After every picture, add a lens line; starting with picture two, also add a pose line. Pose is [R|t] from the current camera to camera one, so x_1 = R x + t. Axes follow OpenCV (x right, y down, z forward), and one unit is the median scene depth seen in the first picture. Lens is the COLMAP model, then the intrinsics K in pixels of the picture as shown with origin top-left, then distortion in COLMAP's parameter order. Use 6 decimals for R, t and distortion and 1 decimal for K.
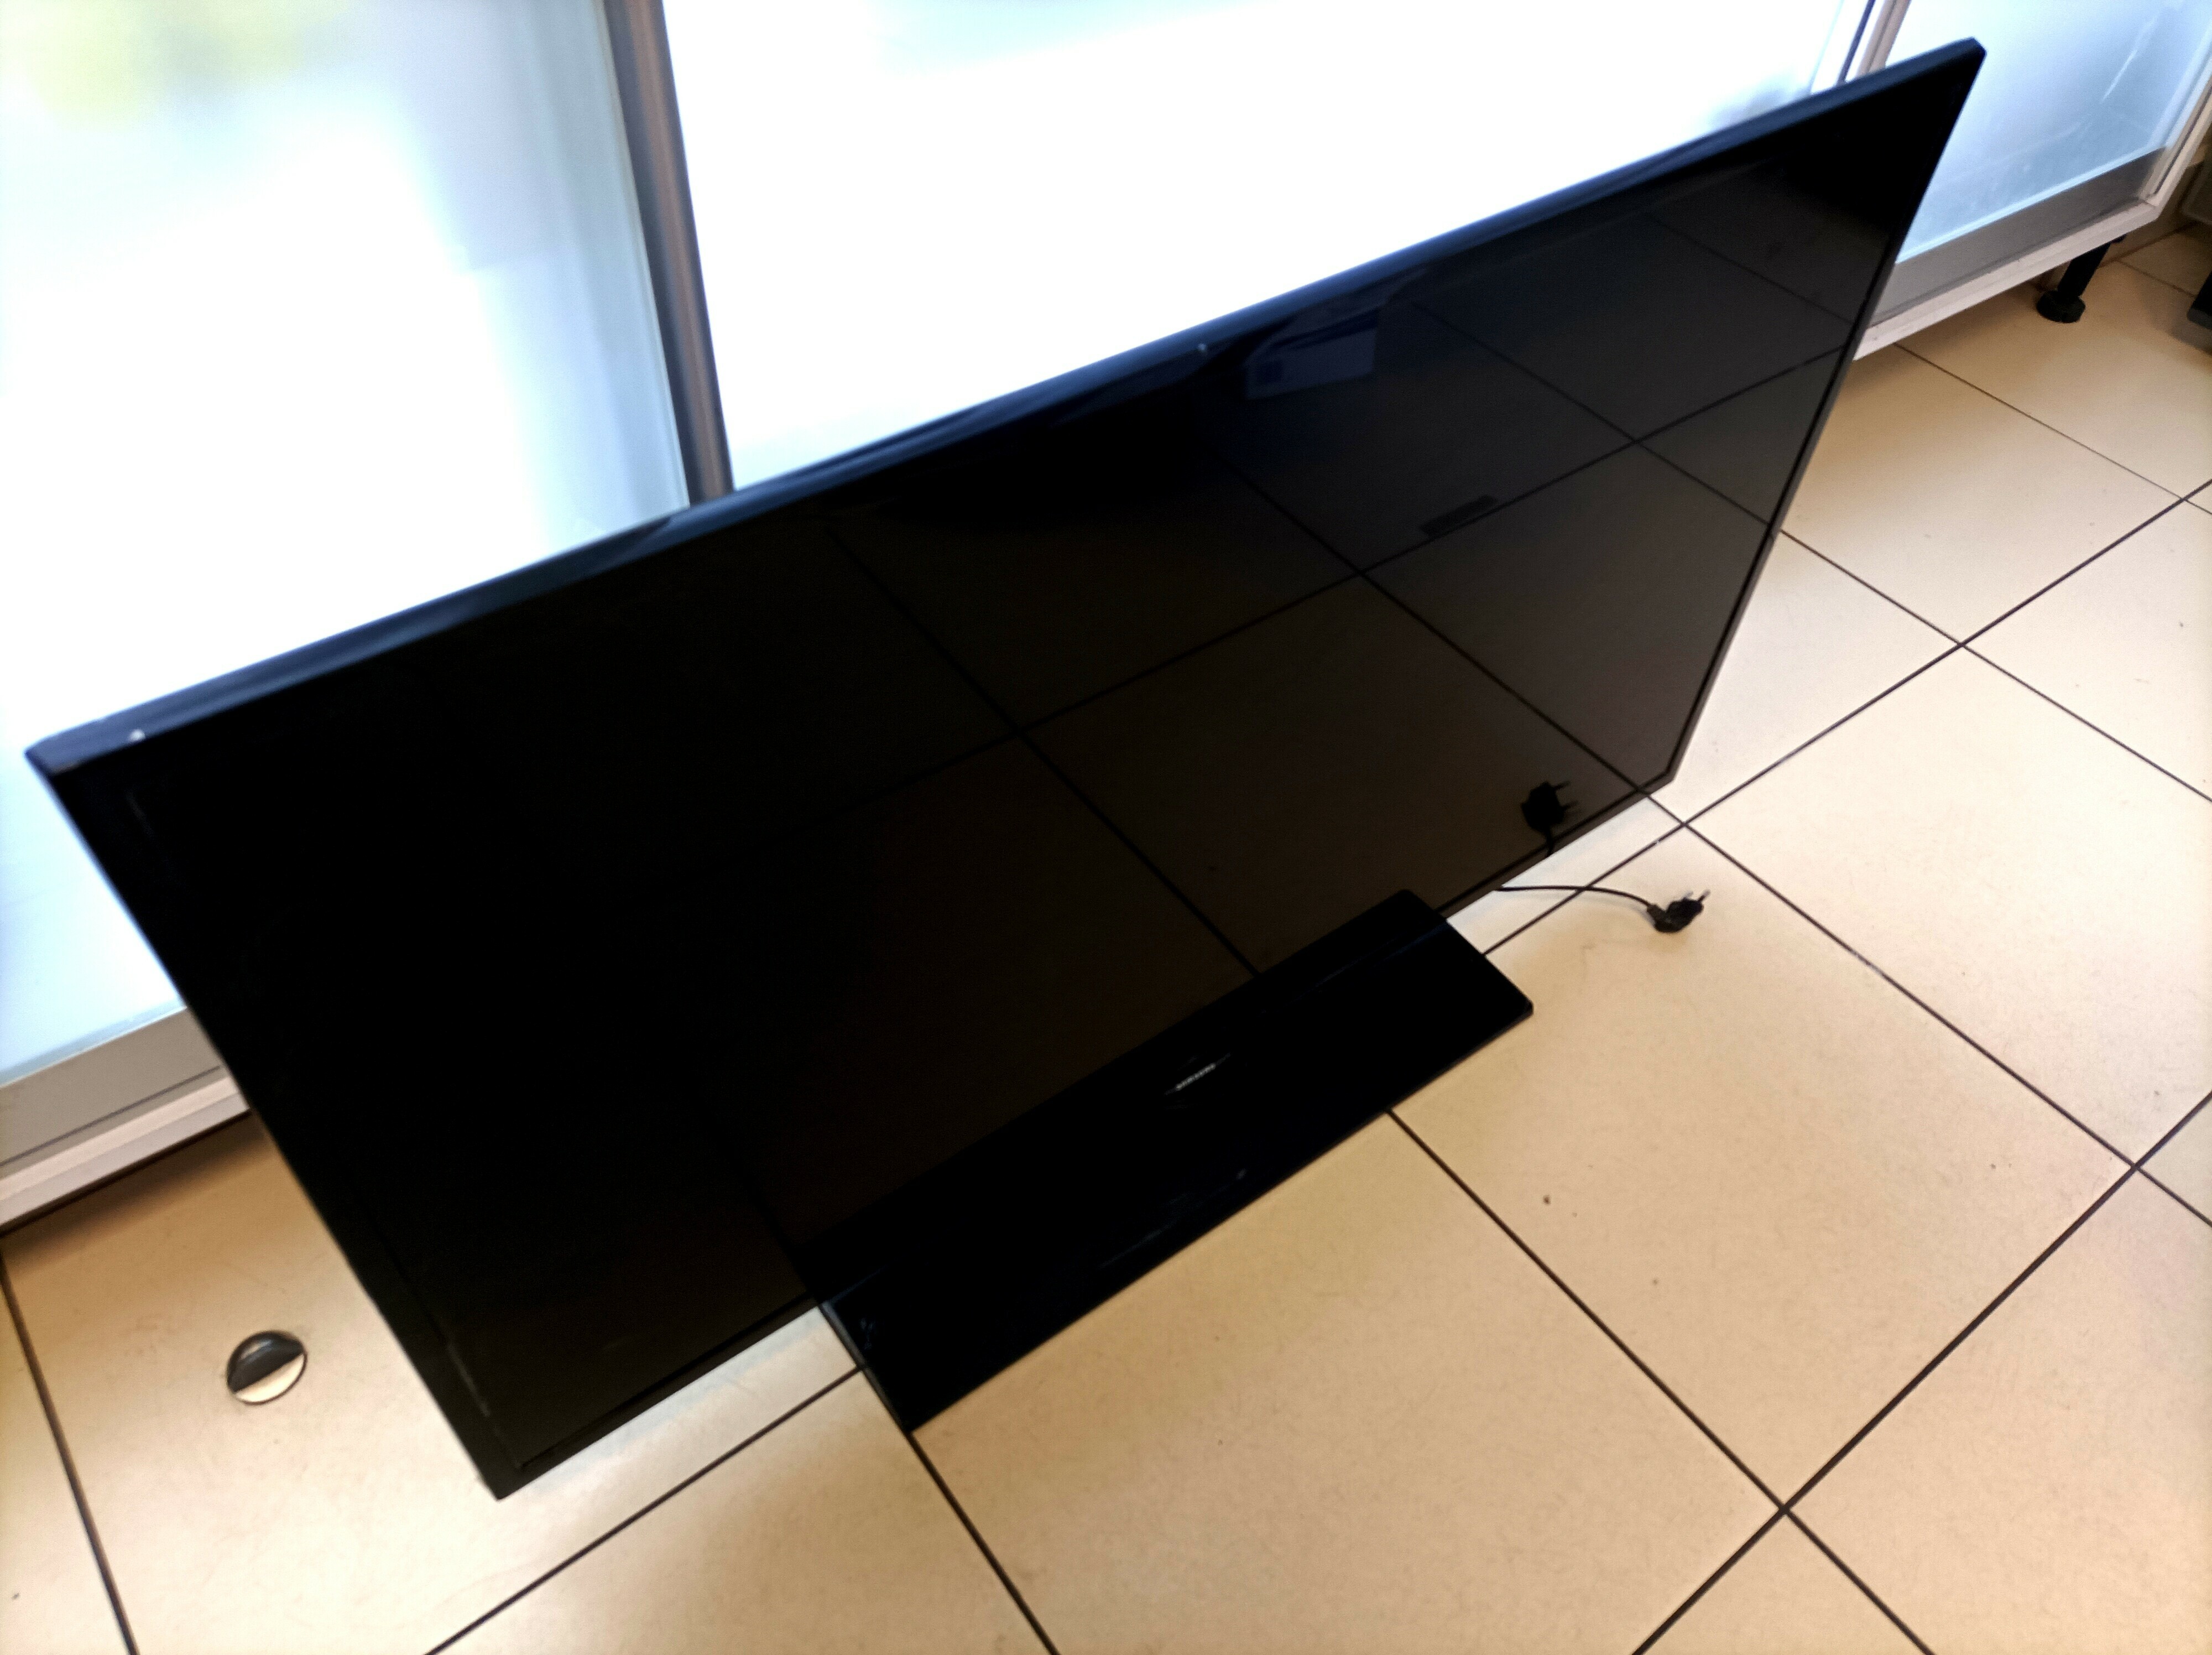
lens RADIAL K [[1643.2, 0, 1106.0], [0, 1643.2, 827.5], [0, 0, 1]] dist [0.047559, -0.084514]
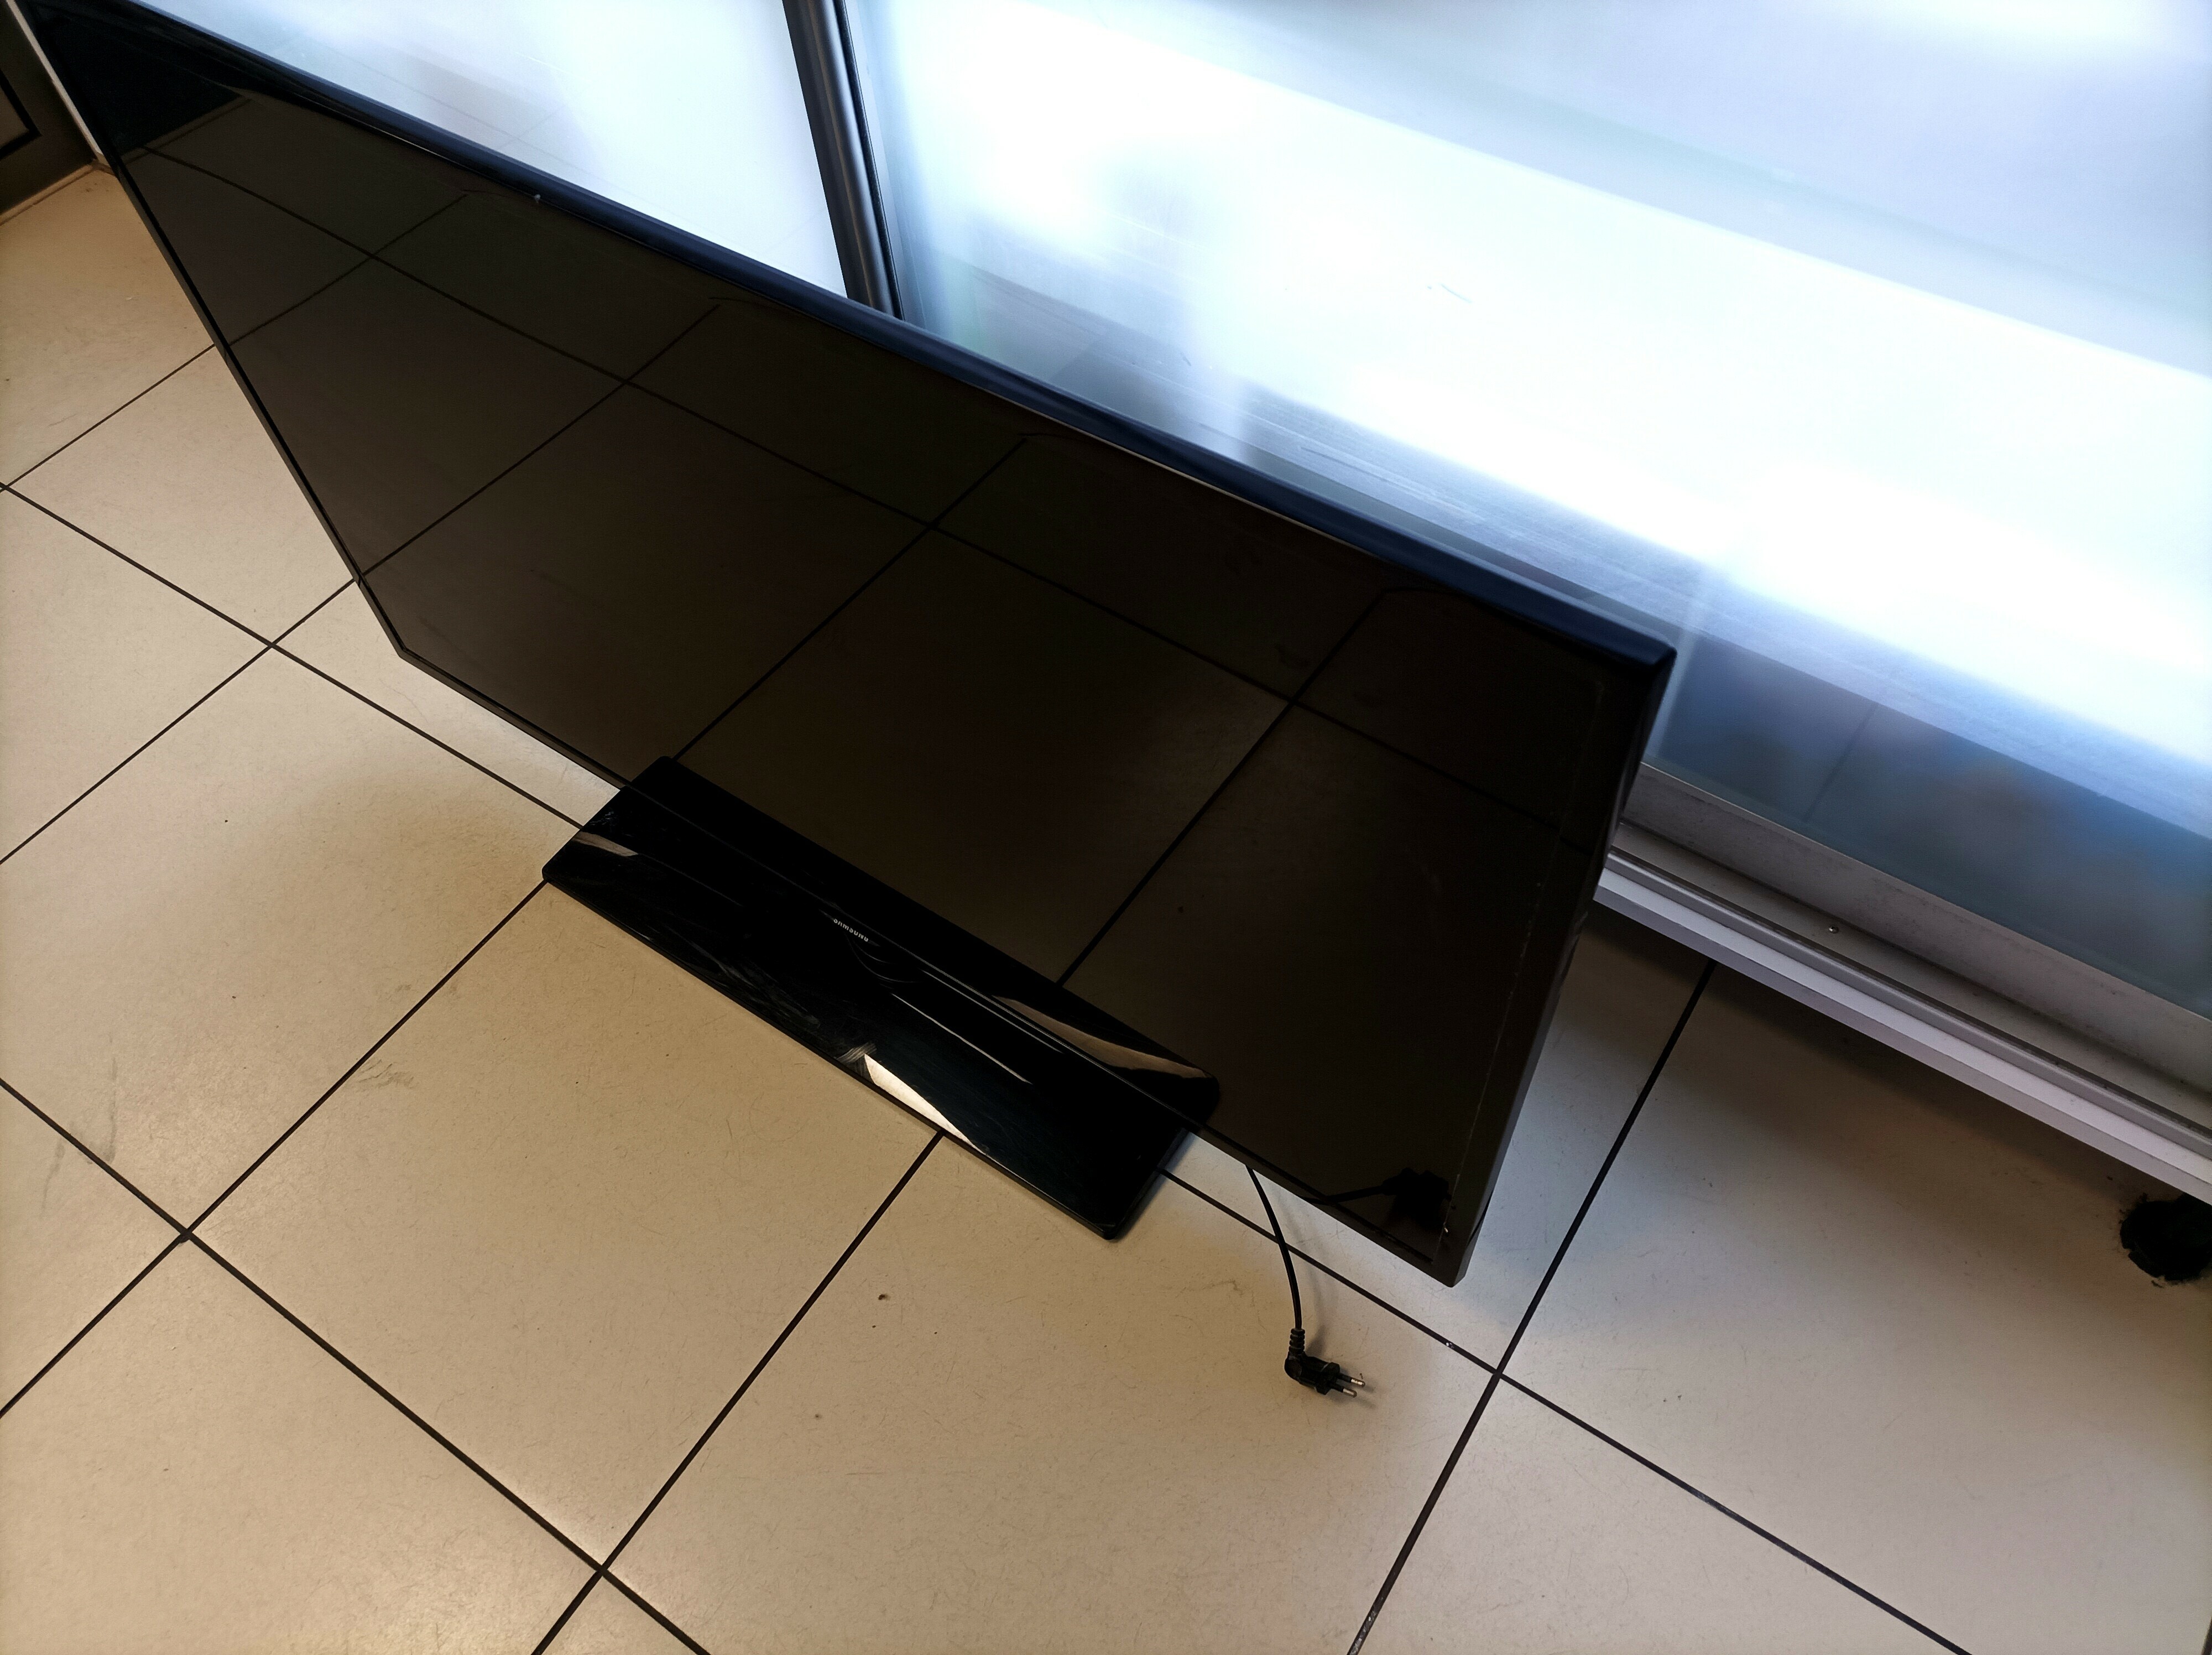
lens RADIAL K [[1643.2, 0, 1106.0], [0, 1643.2, 827.5], [0, 0, 1]] dist [0.047559, -0.084514]
pose [[0.322664, 0.732294, -0.599695, 0.703322], [-0.665551, 0.626032, 0.406357, -0.439988], [0.673001, 0.268010, 0.689377, 0.346969]]
